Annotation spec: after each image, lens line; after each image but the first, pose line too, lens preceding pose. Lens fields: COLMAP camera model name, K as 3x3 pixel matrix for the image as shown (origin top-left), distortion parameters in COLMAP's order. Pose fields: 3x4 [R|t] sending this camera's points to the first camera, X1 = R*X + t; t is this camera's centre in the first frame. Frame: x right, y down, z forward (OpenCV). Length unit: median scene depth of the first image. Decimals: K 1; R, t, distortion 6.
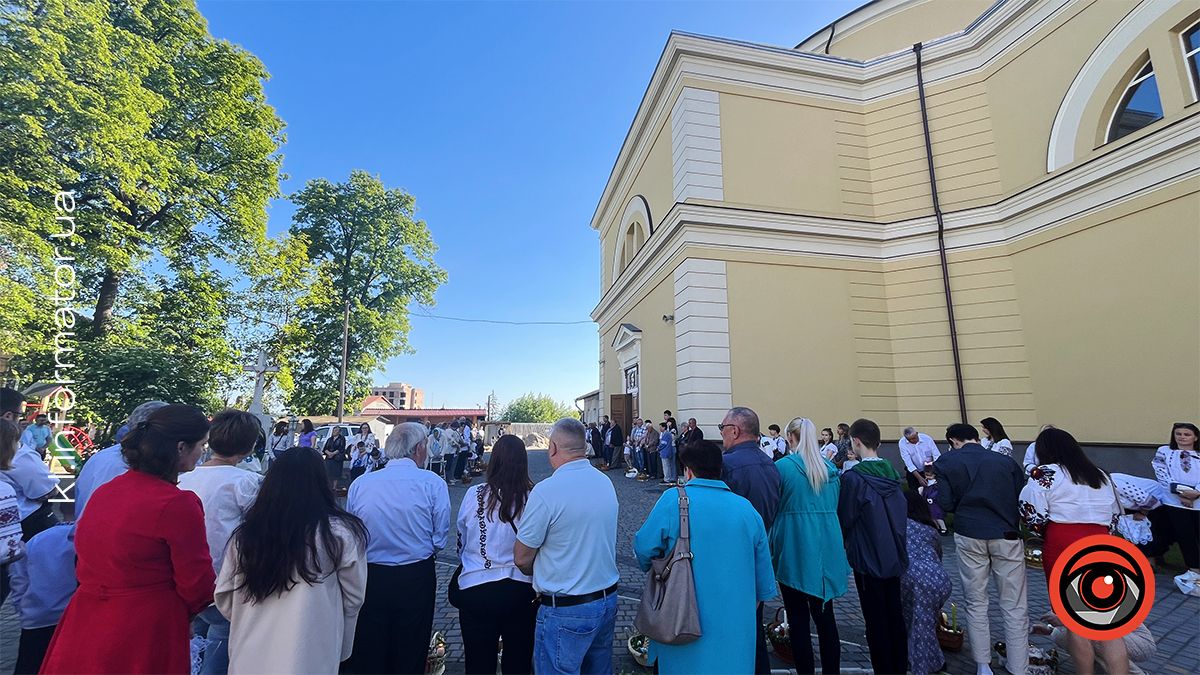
lens RADIAL K [[468.6, 0, 600.0], [0, 468.6, 337.5], [0, 0, 1]] dist [0.000534, -0.000013]
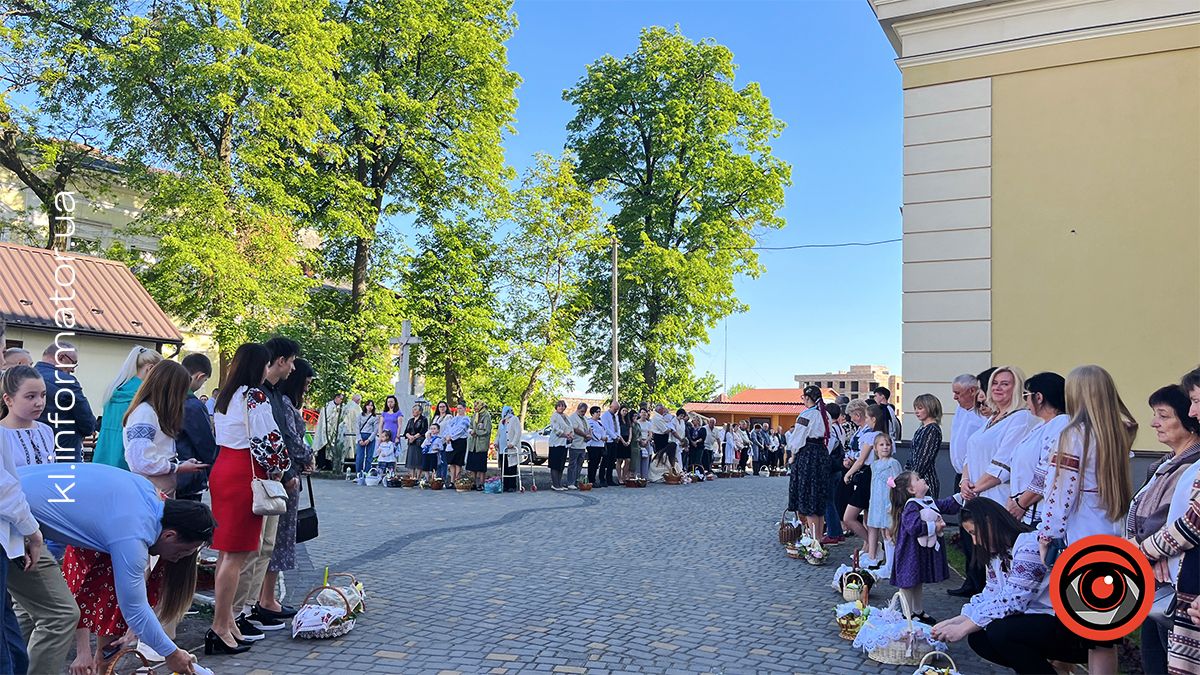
lens RADIAL K [[872.6, 0, 598.0], [0, 872.6, 329.3], [0, 0, 1]] dist [0.067241, -0.069870]
pose [[0.774444, -0.050208, -0.630646, 0.471295], [0.085886, 0.995961, 0.026177, 0.033545], [0.626785, -0.074436, 0.775629, 0.020836]]
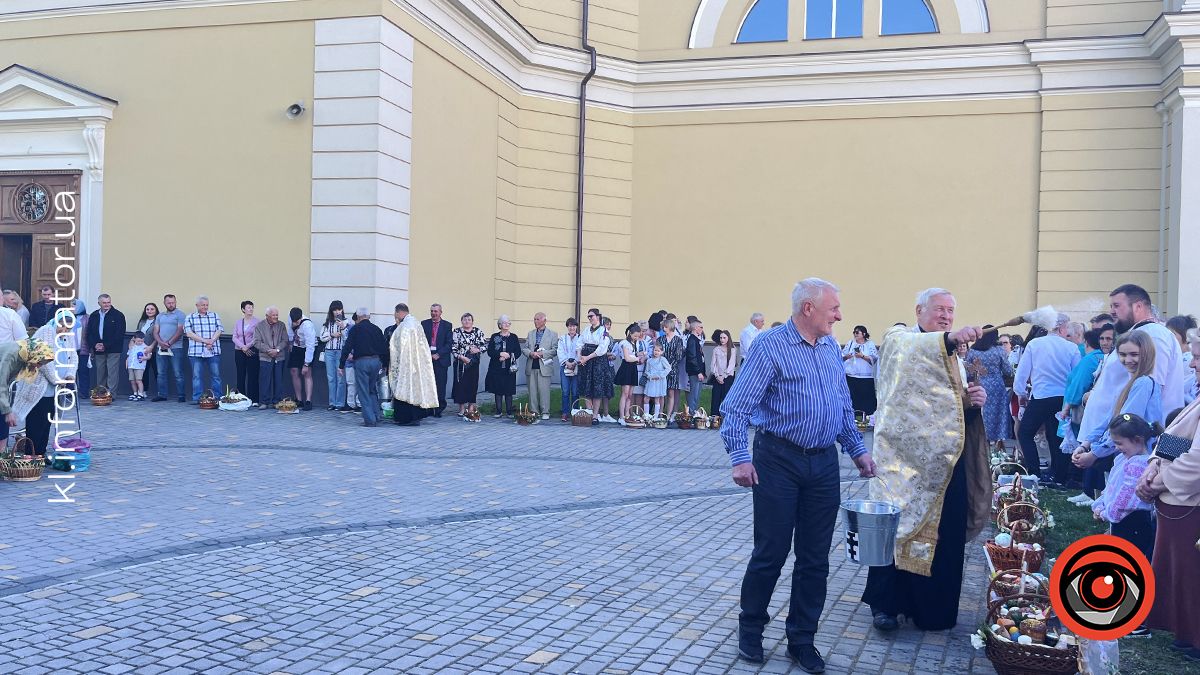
lens RADIAL K [[983.9, 0, 605.1], [0, 983.9, 329.0], [0, 0, 1]] dist [0.059597, -0.071478]
pose [[0.436791, 0.007511, 0.899532, -0.681066], [-0.180923, 0.980265, 0.079667, 0.046181], [-0.881181, -0.197543, 0.429530, 0.178584]]
